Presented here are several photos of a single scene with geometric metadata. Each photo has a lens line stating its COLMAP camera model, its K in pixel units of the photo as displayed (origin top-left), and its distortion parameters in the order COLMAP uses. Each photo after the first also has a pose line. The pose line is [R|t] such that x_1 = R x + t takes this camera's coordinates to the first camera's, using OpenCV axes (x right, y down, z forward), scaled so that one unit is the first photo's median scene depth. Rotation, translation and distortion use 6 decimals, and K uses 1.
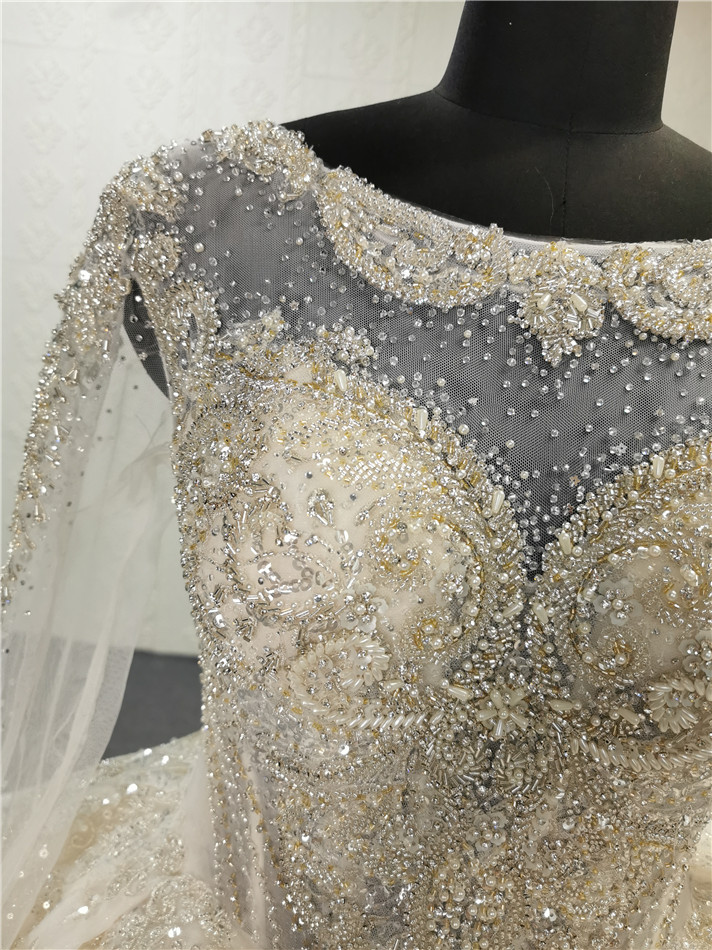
lens RADIAL K [[738.9, 0, 356.0], [0, 738.9, 475.0], [0, 0, 1]] dist [0.018588, -0.000940]
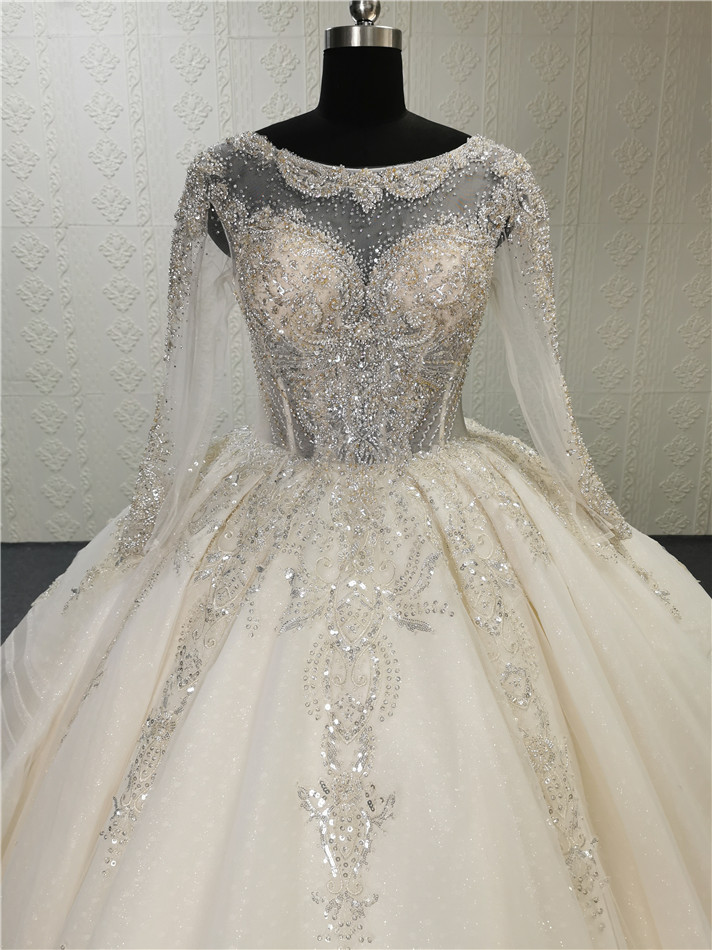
lens RADIAL K [[738.9, 0, 356.0], [0, 738.9, 475.0], [0, 0, 1]] dist [0.018588, -0.000940]
pose [[0.990423, -0.134756, 0.030059, 0.000023], [0.131411, 0.986844, 0.094178, 0.568733], [-0.042355, -0.089326, 0.995102, -1.918429]]
